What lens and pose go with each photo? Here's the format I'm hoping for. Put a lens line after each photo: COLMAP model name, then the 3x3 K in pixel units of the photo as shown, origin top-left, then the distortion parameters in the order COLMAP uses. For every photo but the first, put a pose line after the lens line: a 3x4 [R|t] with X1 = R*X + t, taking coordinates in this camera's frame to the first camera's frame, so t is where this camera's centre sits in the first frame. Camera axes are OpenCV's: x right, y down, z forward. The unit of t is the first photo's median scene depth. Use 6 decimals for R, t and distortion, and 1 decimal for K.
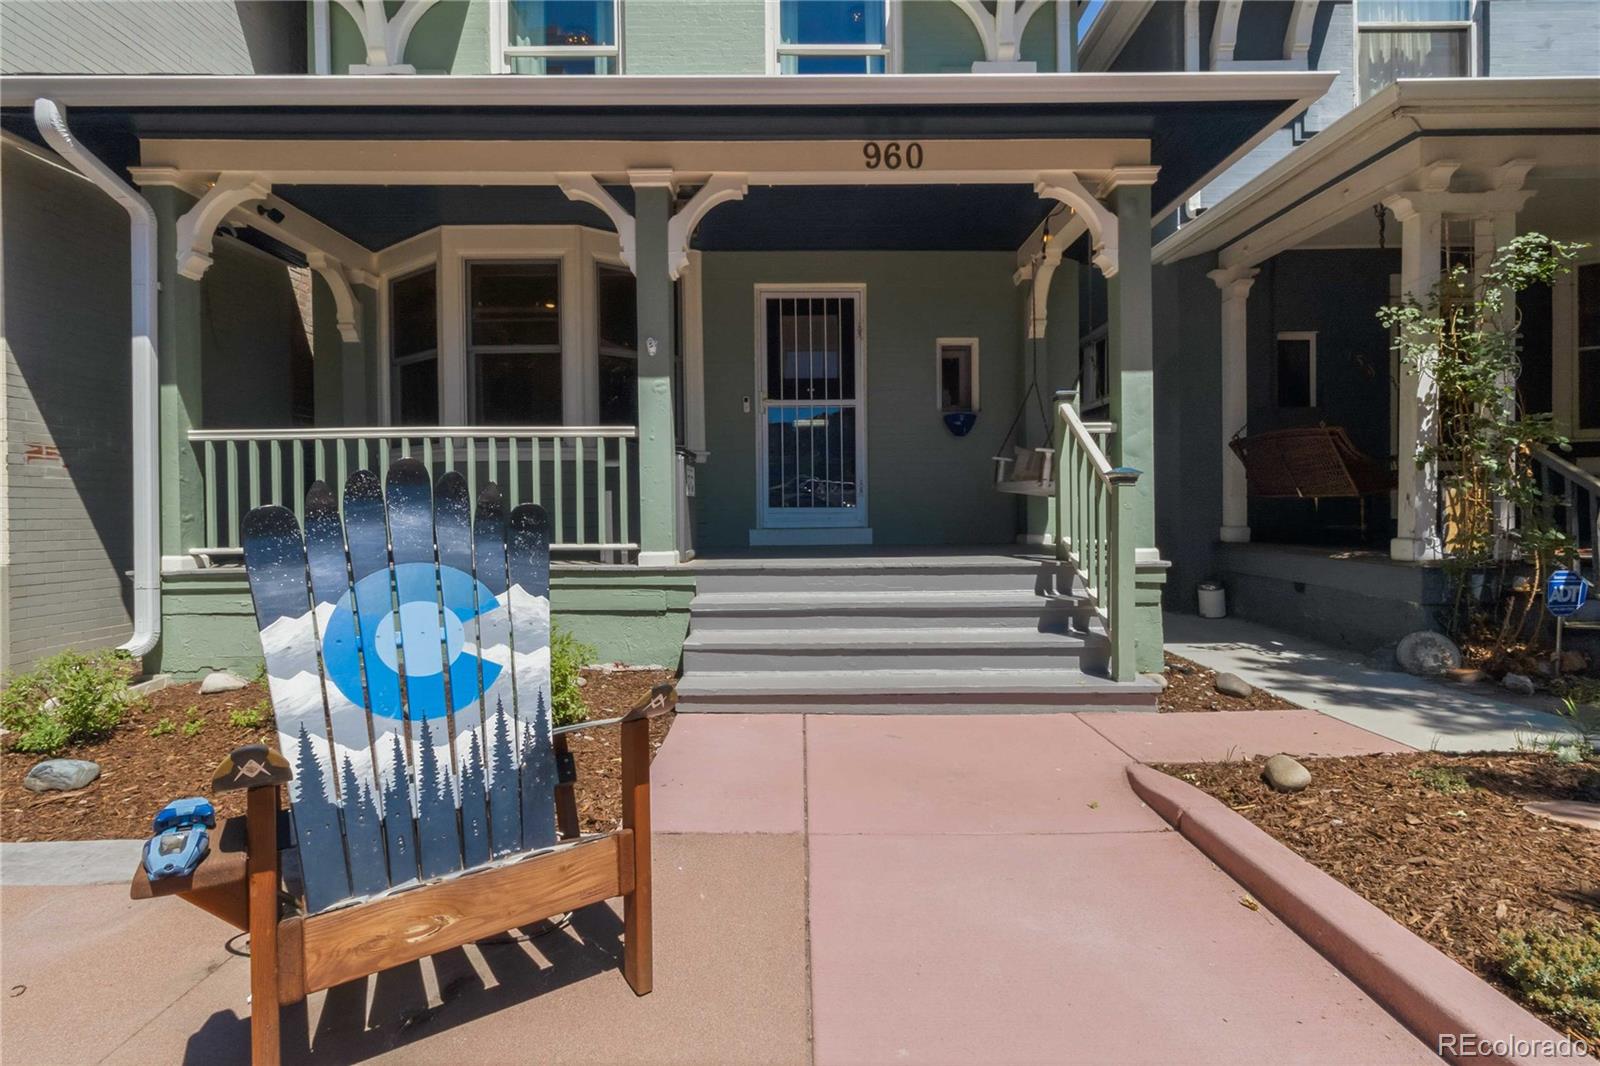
lens RADIAL K [[742.4, 0, 797.8], [0, 742.4, 520.3], [0, 0, 1]] dist [0.003723, -0.000031]
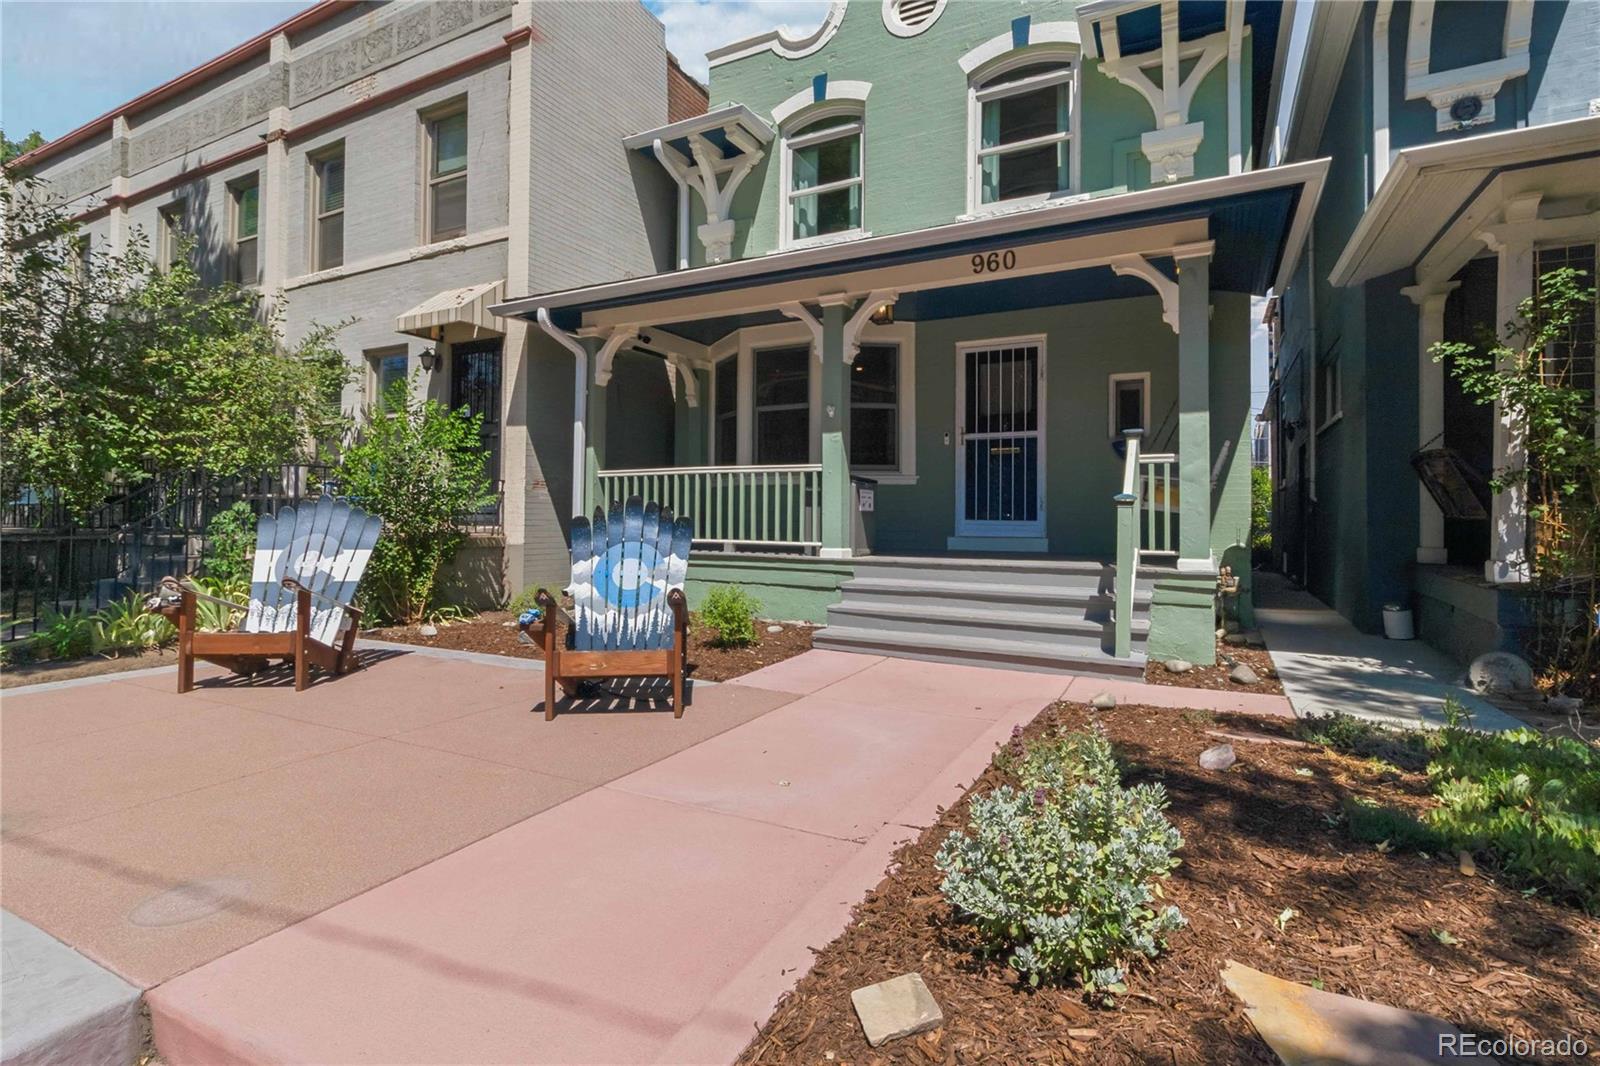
lens RADIAL K [[750.7, 0, 804.2], [0, 750.7, 513.9], [0, 0, 1]] dist [-0.001778, -0.000142]
pose [[0.882776, 0.013287, -0.469607, 0.467053], [-0.023194, 0.999614, -0.015318, -0.002183], [0.469222, 0.024414, 0.882743, -0.355513]]
